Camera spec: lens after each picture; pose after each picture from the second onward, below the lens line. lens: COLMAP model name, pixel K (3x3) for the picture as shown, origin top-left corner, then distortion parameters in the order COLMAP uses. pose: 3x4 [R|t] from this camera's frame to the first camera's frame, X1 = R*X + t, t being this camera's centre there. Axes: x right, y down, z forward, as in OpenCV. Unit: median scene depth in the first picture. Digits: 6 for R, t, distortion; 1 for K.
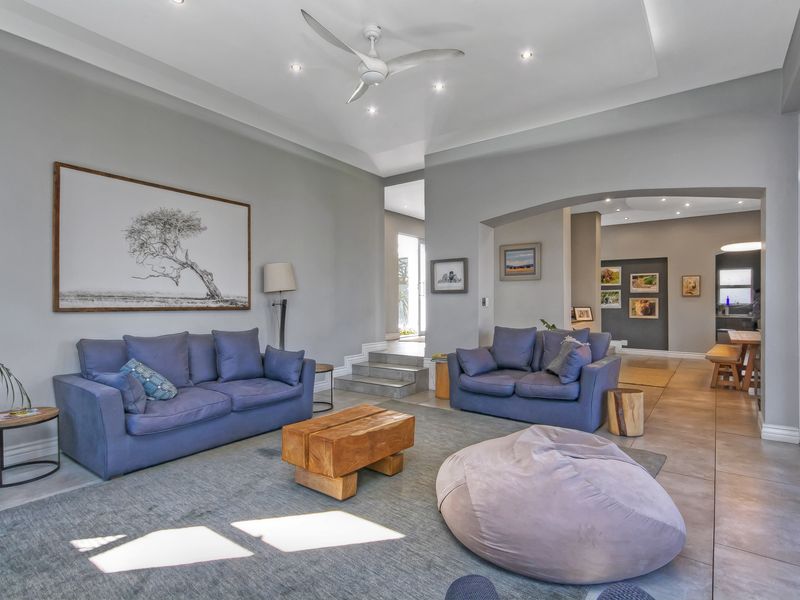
lens RADIAL K [[430.3, 0, 407.6], [0, 430.3, 299.9], [0, 0, 1]] dist [0.004297, 0.003688]
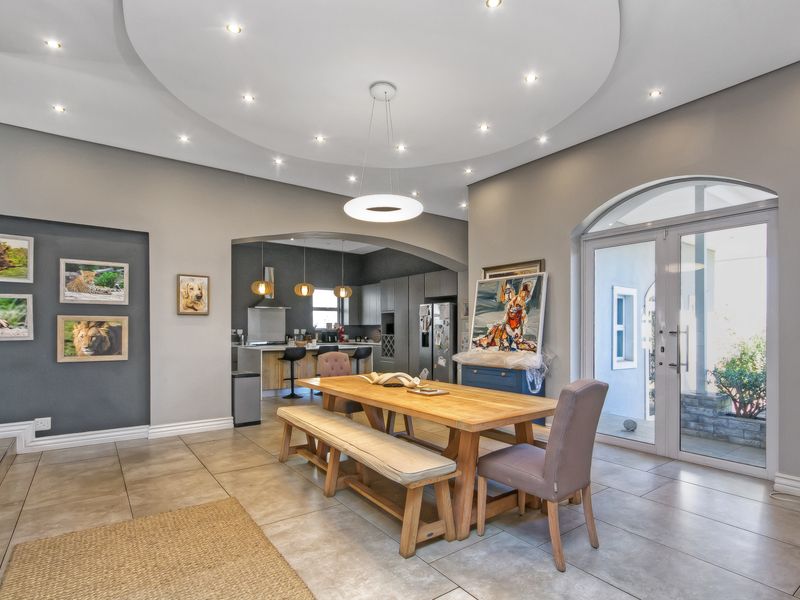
lens RADIAL K [[430.3, 0, 400.6], [0, 430.3, 330.5], [0, 0, 1]] dist [0.004297, 0.003688]
pose [[0.318664, -0.005366, 0.947853, 0.225543], [-0.005135, 0.999960, 0.007388, 0.005714], [-0.947854, -0.007221, 0.318623, 0.557075]]
